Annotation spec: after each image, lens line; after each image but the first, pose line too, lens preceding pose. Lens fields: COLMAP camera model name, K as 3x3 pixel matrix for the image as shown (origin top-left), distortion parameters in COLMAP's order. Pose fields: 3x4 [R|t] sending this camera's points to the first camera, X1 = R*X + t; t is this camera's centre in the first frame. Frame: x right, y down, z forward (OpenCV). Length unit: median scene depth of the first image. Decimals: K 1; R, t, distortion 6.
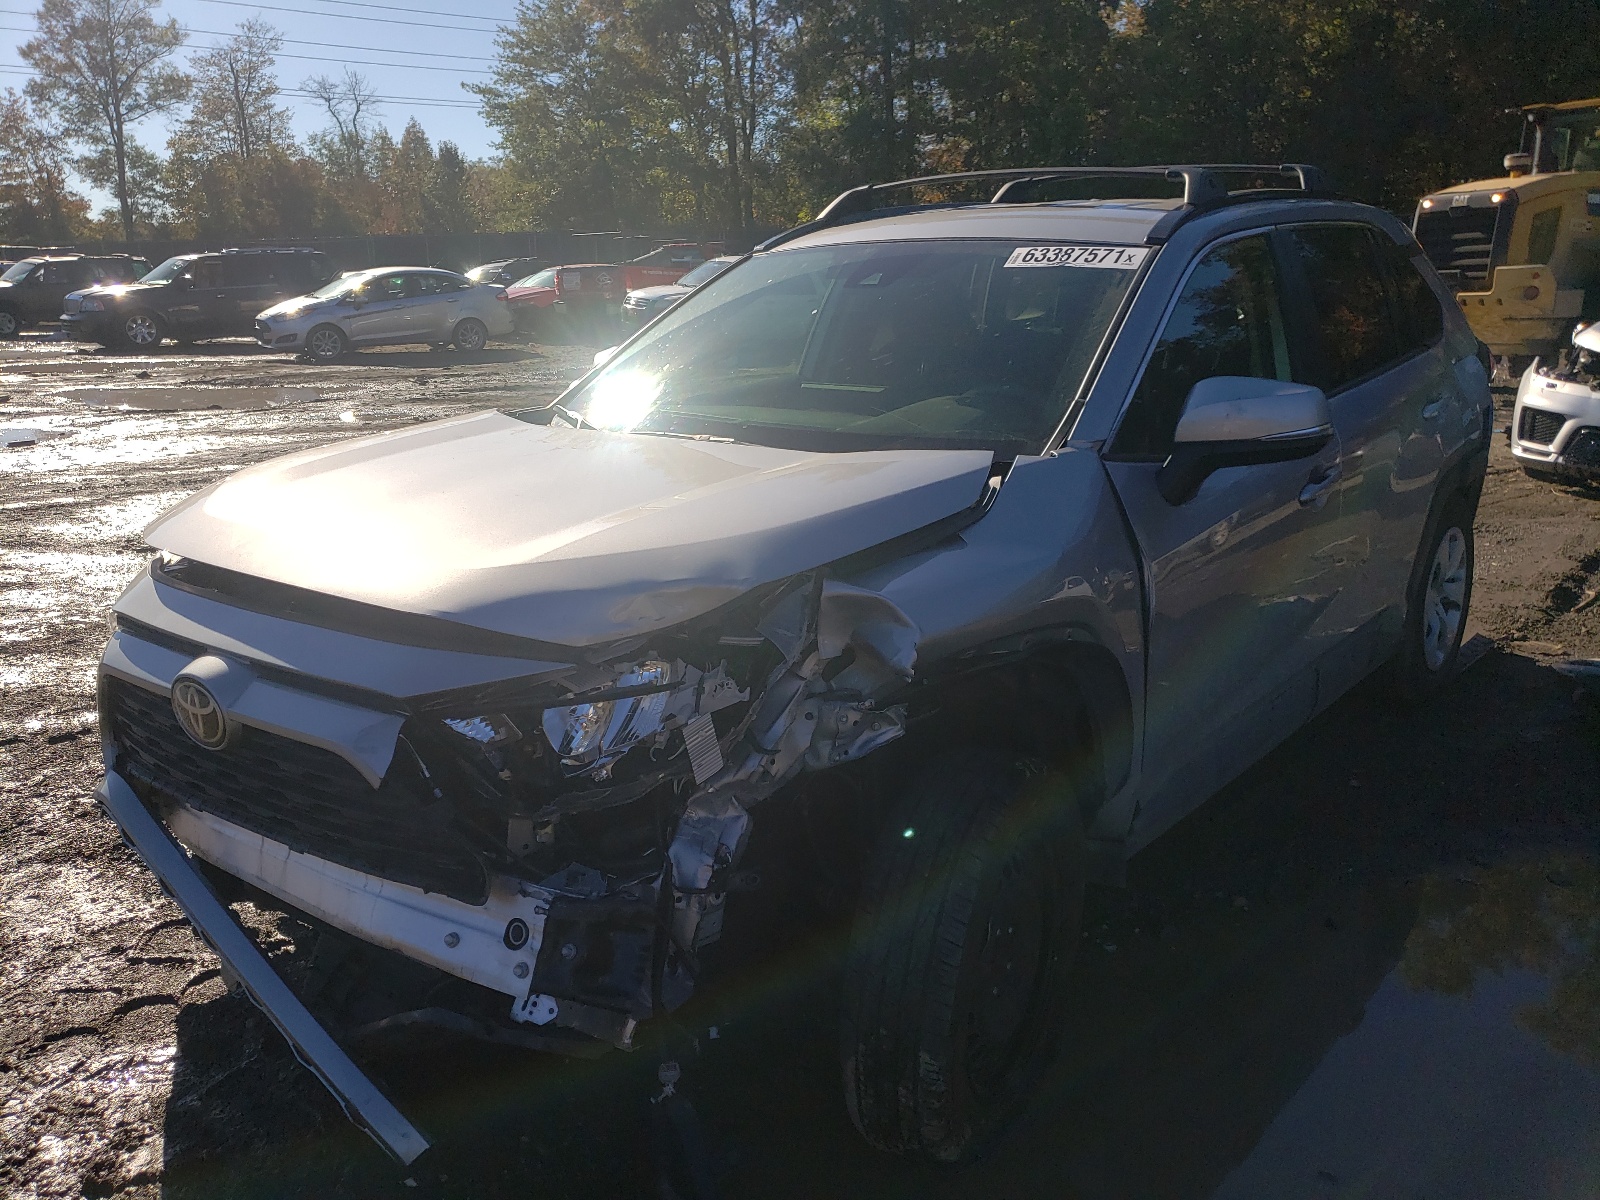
lens RADIAL K [[1333.4, 0, 800.0], [0, 1333.4, 600.0], [0, 0, 1]] dist [0.110003, -0.046058]
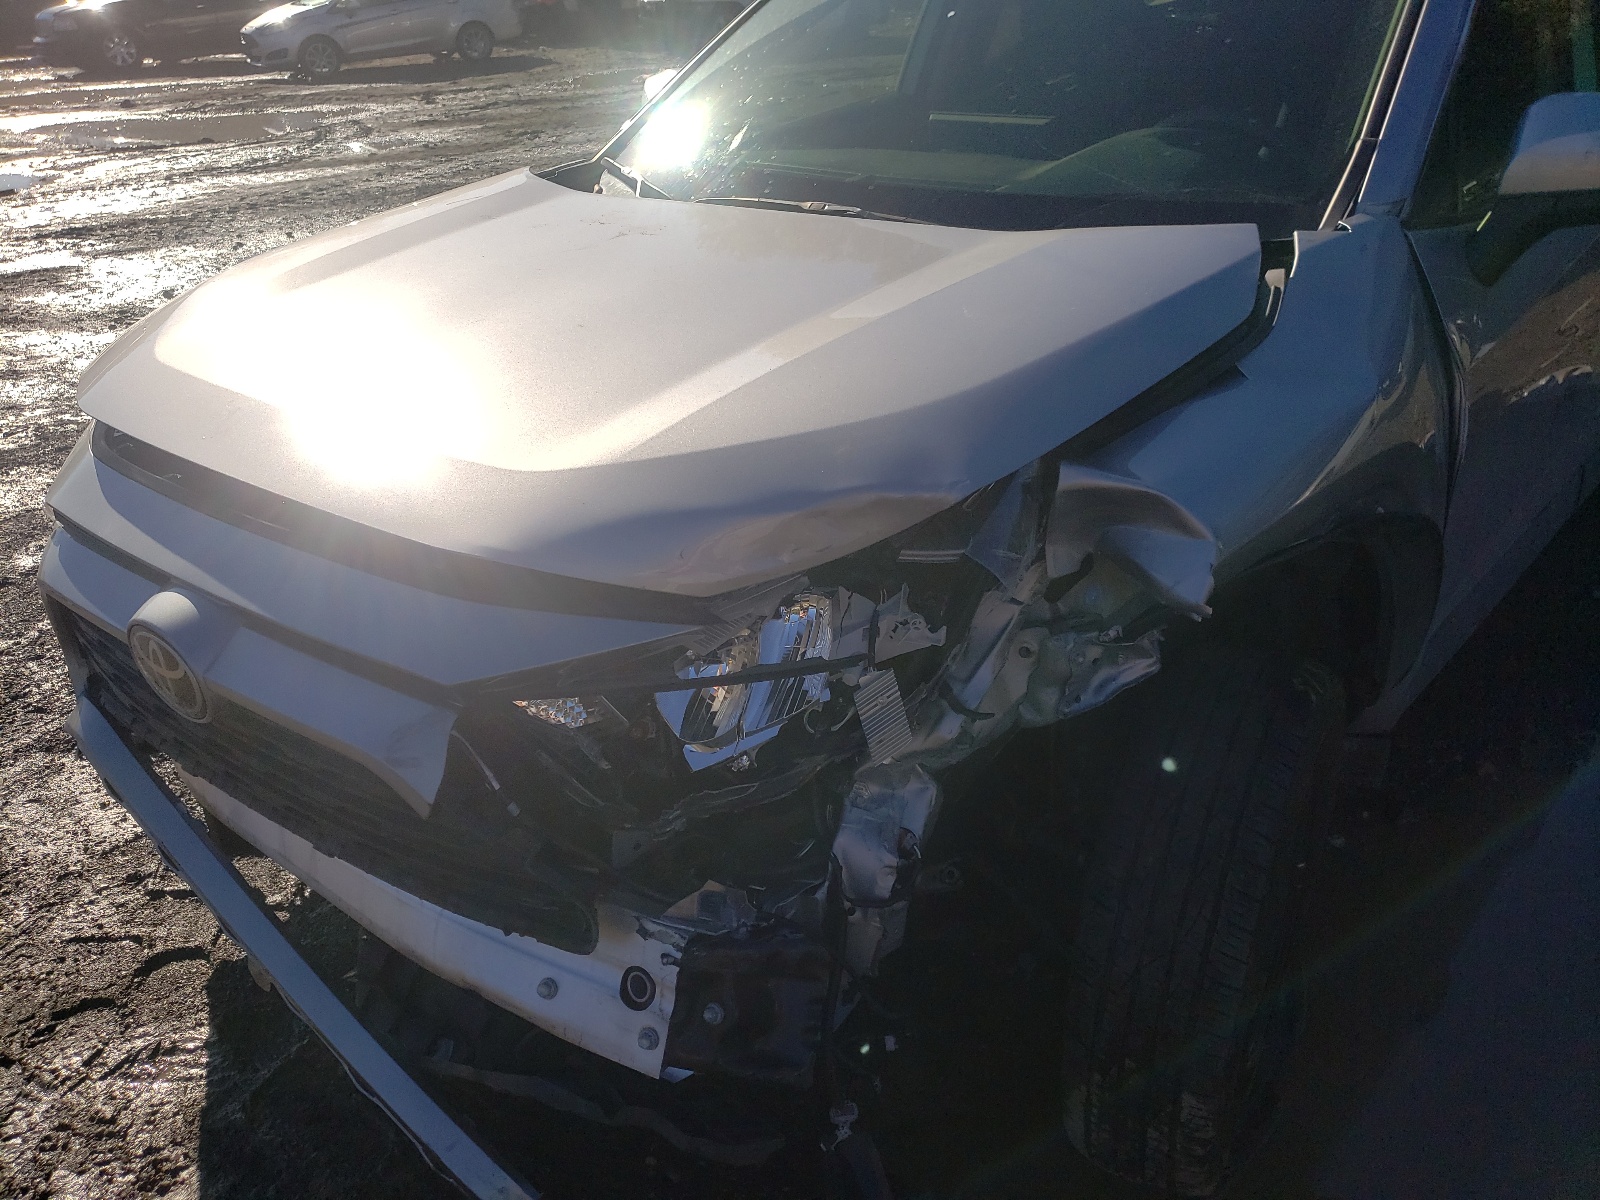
lens RADIAL K [[1318.1, 0, 800.0], [0, 1318.1, 600.0], [0, 0, 1]] dist [0.099991, -0.080581]
pose [[0.999315, -0.025298, -0.026994, -0.077140], [0.030382, 0.977524, 0.208624, -0.073126], [0.021109, -0.209302, 0.977623, 0.275407]]
